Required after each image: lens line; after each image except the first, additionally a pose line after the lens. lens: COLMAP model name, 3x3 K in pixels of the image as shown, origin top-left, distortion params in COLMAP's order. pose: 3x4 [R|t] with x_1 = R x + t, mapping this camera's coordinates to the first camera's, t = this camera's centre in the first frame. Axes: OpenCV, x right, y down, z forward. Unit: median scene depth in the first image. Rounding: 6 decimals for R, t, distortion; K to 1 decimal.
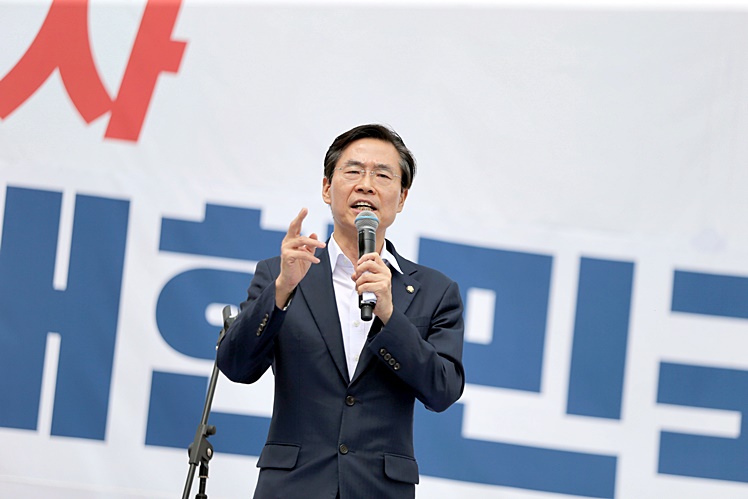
lens RADIAL K [[3641.1, 0, 374.0], [0, 3641.1, 249.5], [0, 0, 1]] dist [0.532261, 8.259367]
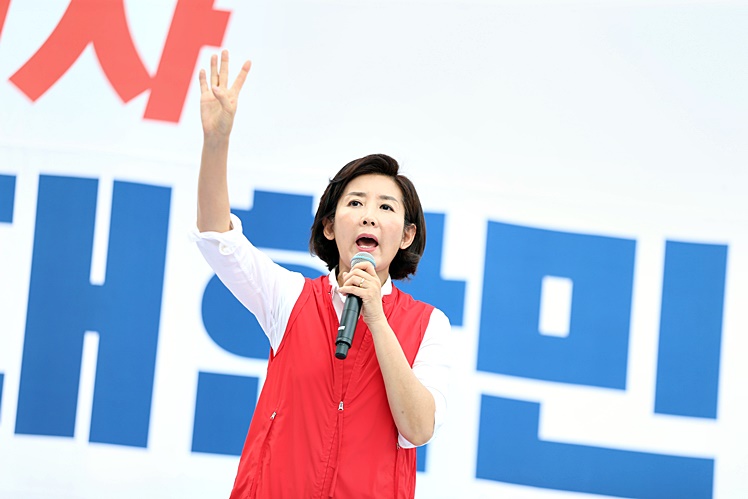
lens RADIAL K [[5414.3, 0, 374.0], [0, 5414.3, 249.5], [0, 0, 1]] dist [2.757652, -18.065494]
pose [[0.999261, -0.014472, -0.035614, 0.032261], [0.015031, 0.999767, 0.015476, -0.017885], [0.035381, -0.016000, 0.999246, -0.364216]]
